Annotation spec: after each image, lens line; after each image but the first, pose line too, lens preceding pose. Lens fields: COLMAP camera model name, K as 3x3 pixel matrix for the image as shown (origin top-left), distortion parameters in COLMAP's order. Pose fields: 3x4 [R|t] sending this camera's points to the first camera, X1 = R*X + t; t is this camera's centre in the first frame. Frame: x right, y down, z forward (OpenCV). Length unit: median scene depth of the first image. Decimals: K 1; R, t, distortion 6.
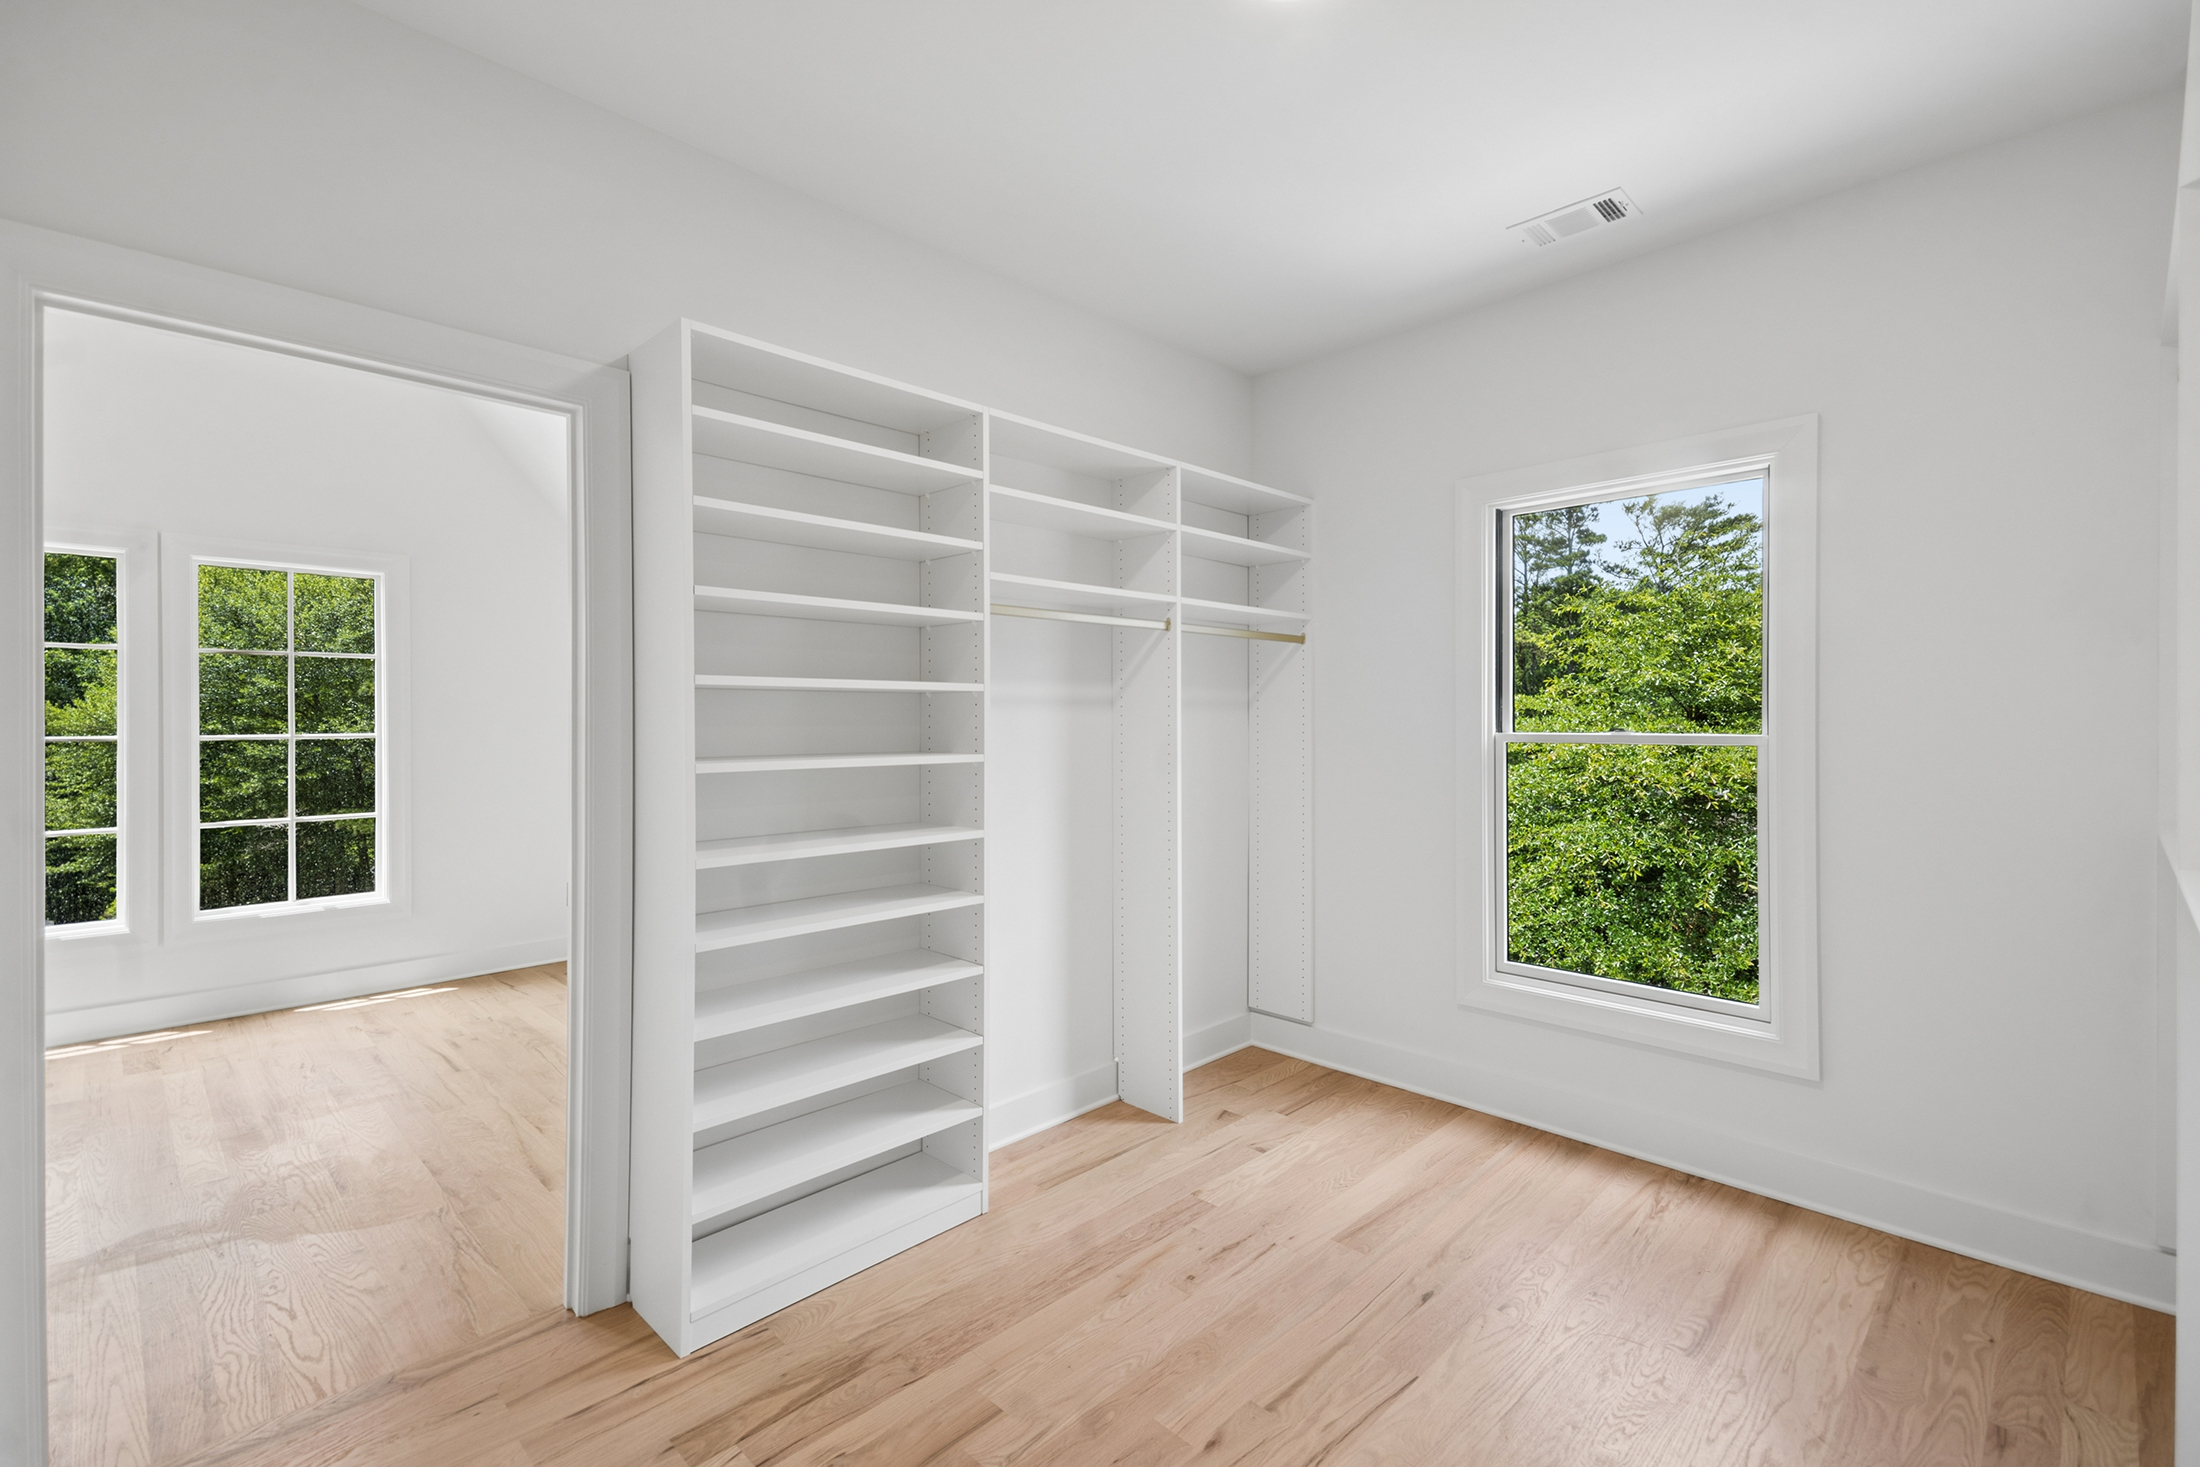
lens RADIAL K [[972.3, 0, 1100.0], [0, 972.3, 733.5], [0, 0, 1]] dist [0.028390, -0.000168]
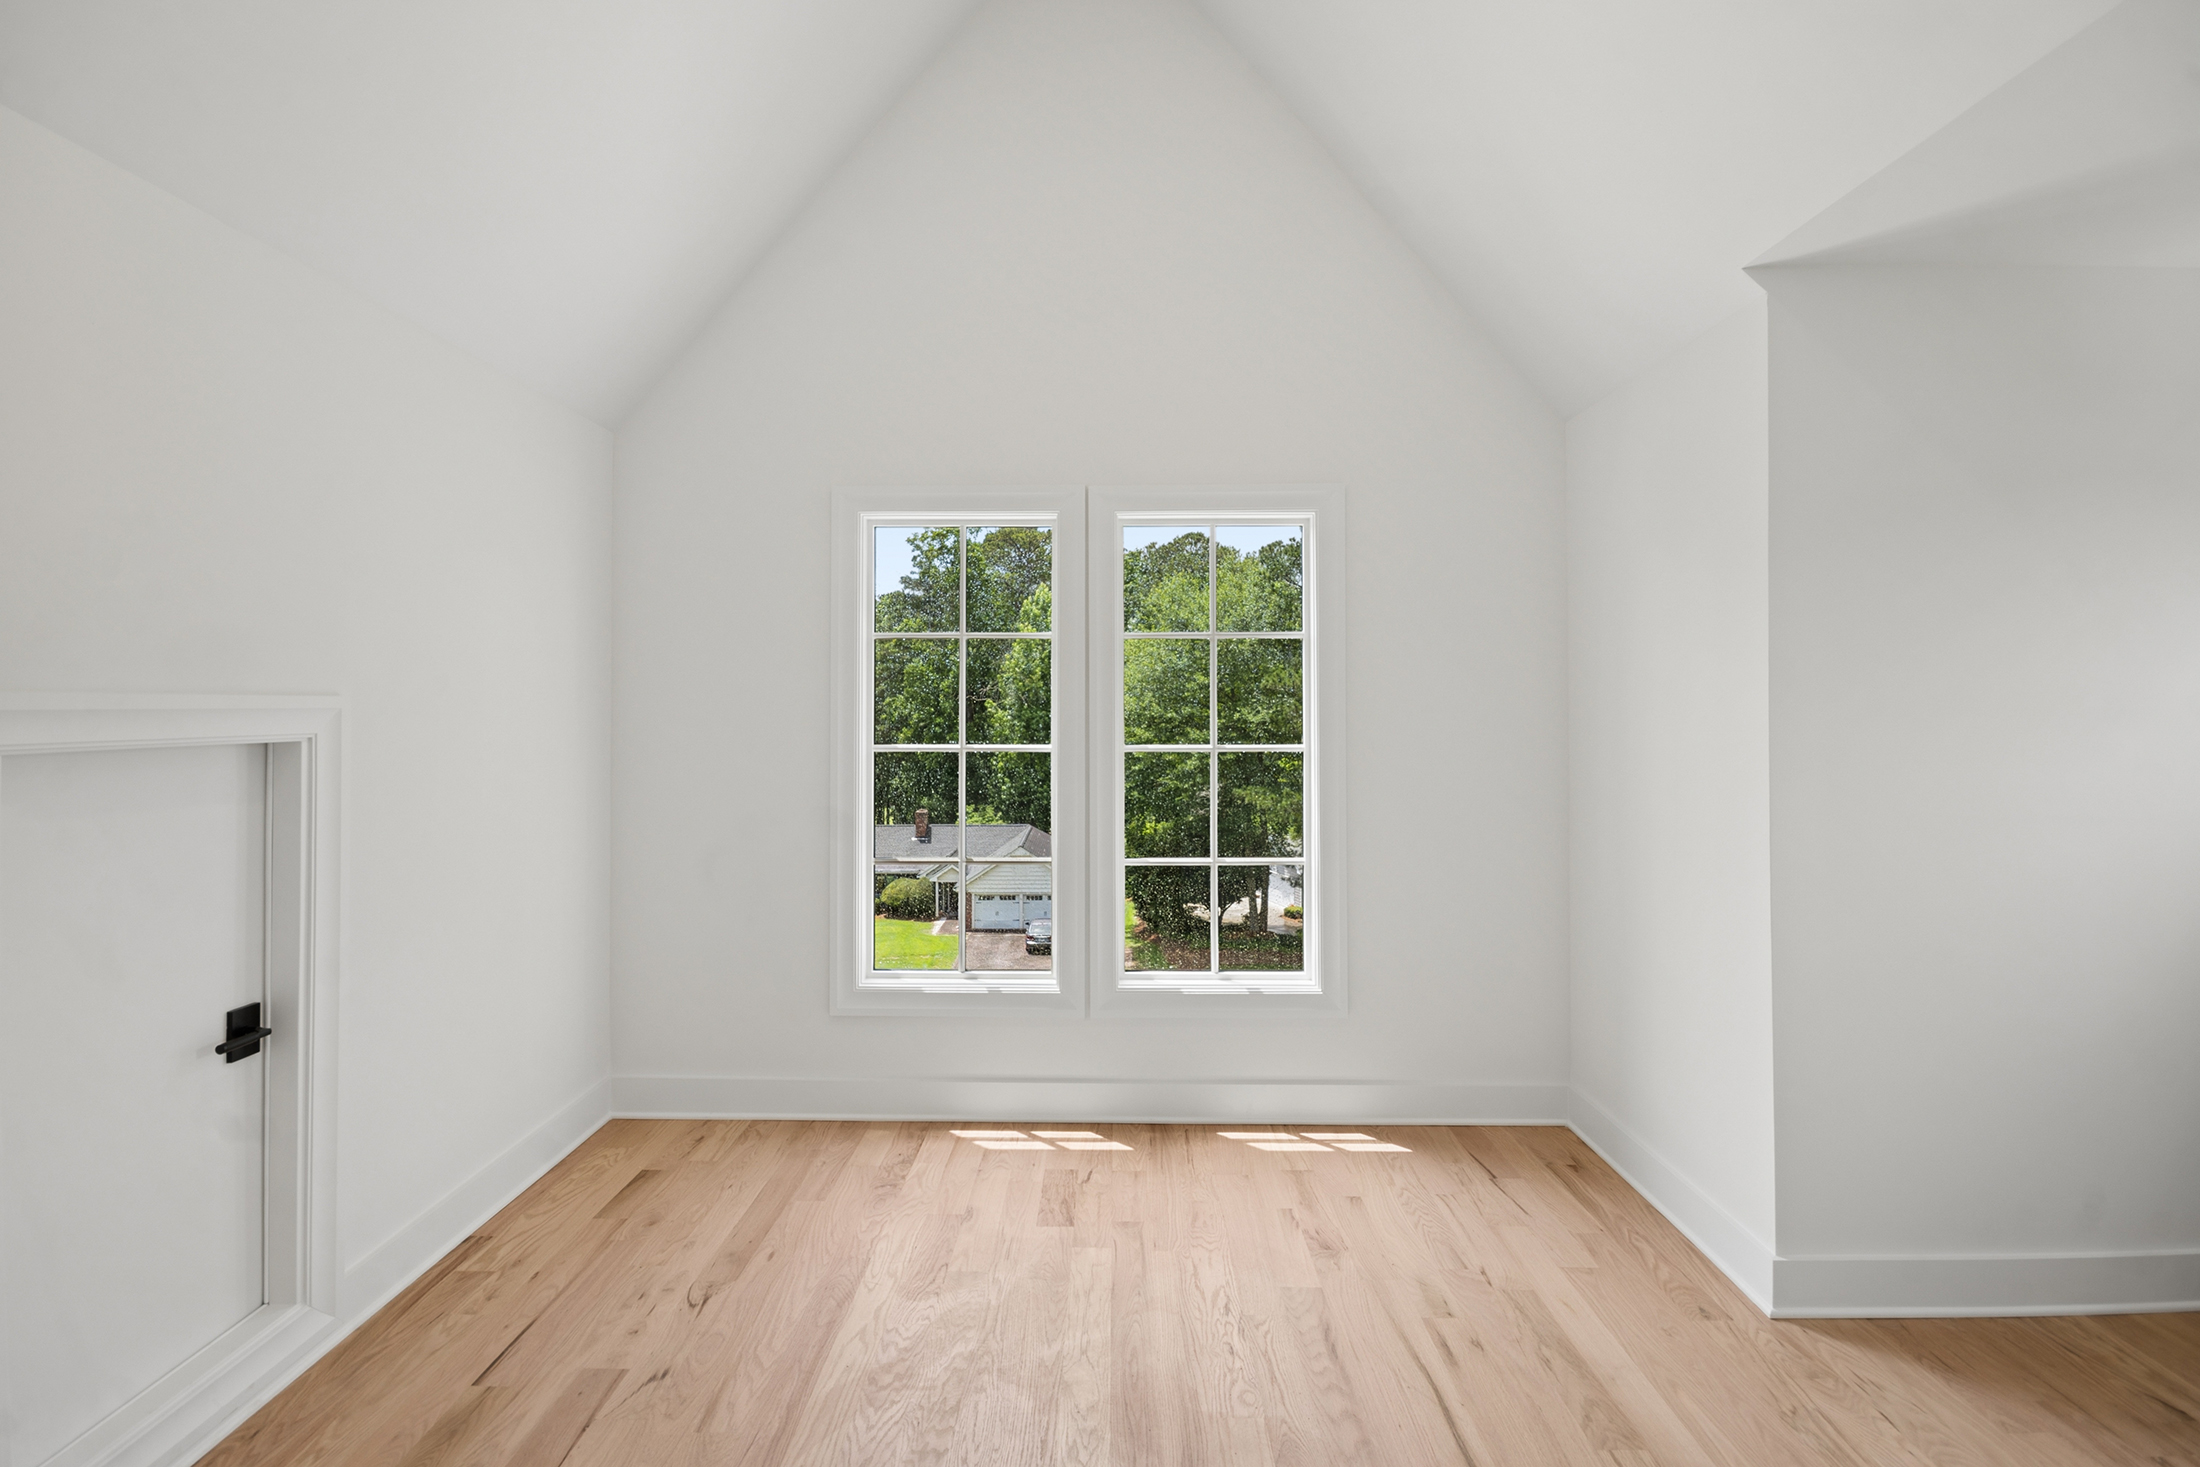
lens RADIAL K [[969.1, 0, 1103.3], [0, 969.1, 707.1], [0, 0, 1]] dist [-0.000578, -0.000016]
pose [[0.695930, -0.000736, -0.718109, -0.358602], [-0.009233, 0.999908, -0.009973, -0.019283], [0.718050, 0.013570, 0.695859, 0.441026]]
